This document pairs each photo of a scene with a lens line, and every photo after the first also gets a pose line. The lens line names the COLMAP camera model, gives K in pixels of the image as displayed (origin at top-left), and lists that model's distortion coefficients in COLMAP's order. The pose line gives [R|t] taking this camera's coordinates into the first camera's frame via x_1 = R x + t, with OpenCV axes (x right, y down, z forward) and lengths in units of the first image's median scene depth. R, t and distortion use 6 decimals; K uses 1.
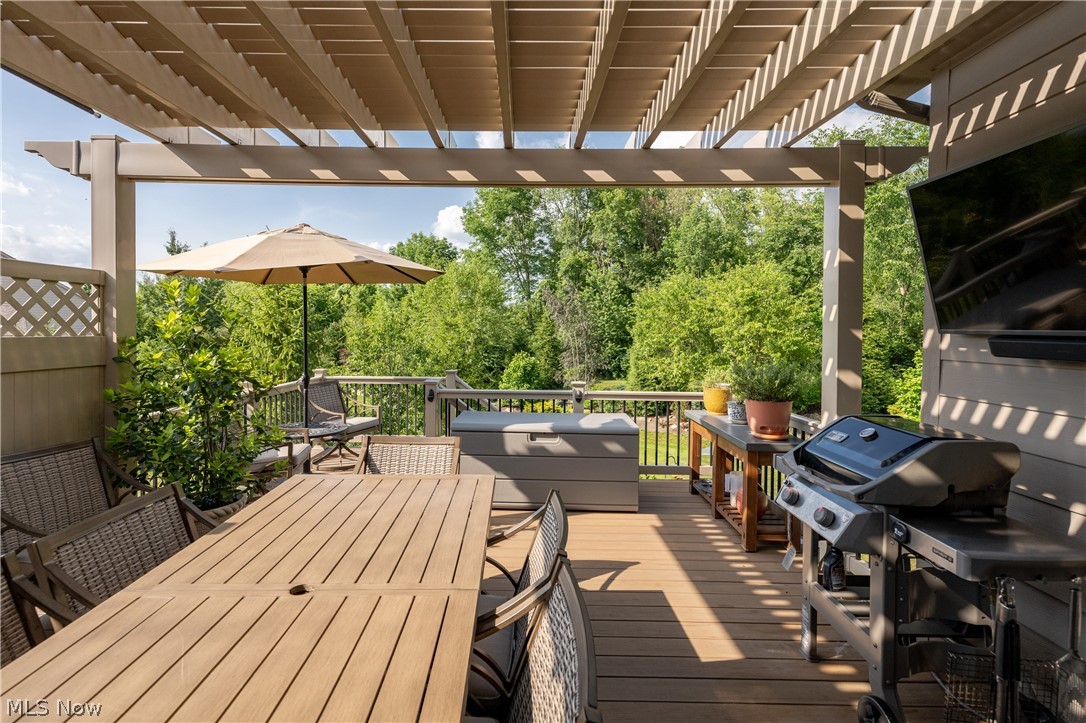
lens RADIAL K [[478.3, 0, 522.9], [0, 478.3, 345.2], [0, 0, 1]] dist [-0.001875, 0.001016]
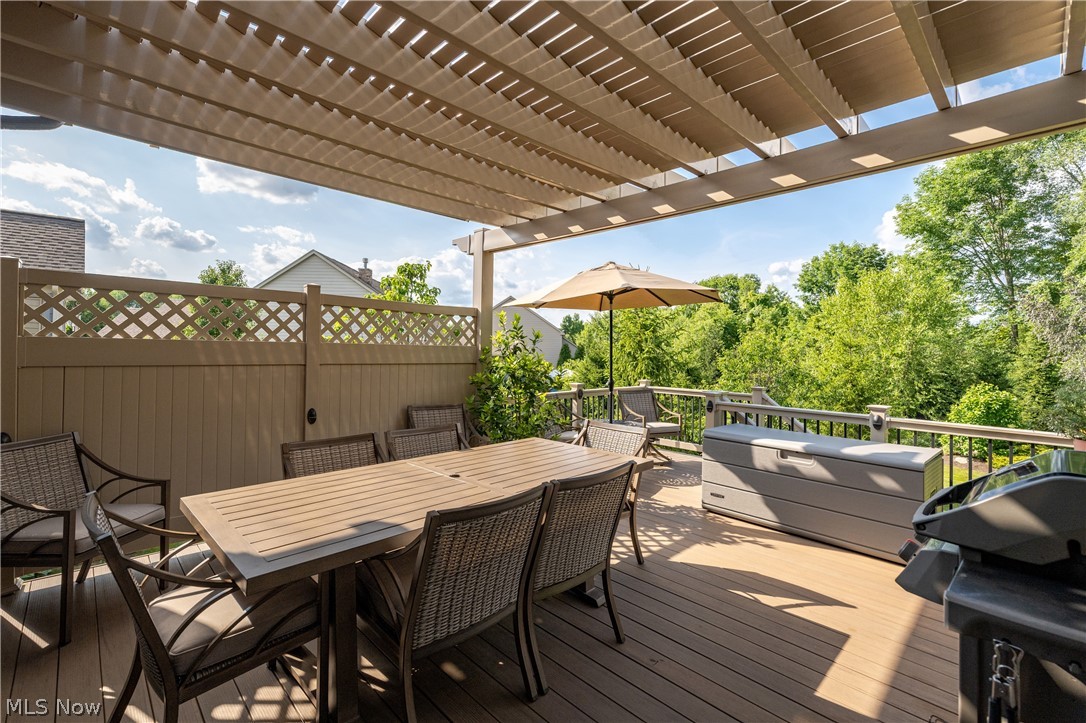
lens RADIAL K [[478.3, 0, 540.4], [0, 478.3, 355.3], [0, 0, 1]] dist [-0.001875, 0.001016]
pose [[0.701830, 0.009905, -0.712275, 0.287388], [-0.030093, 0.999423, -0.015753, 0.019097], [0.711708, 0.032490, 0.701724, -0.016996]]
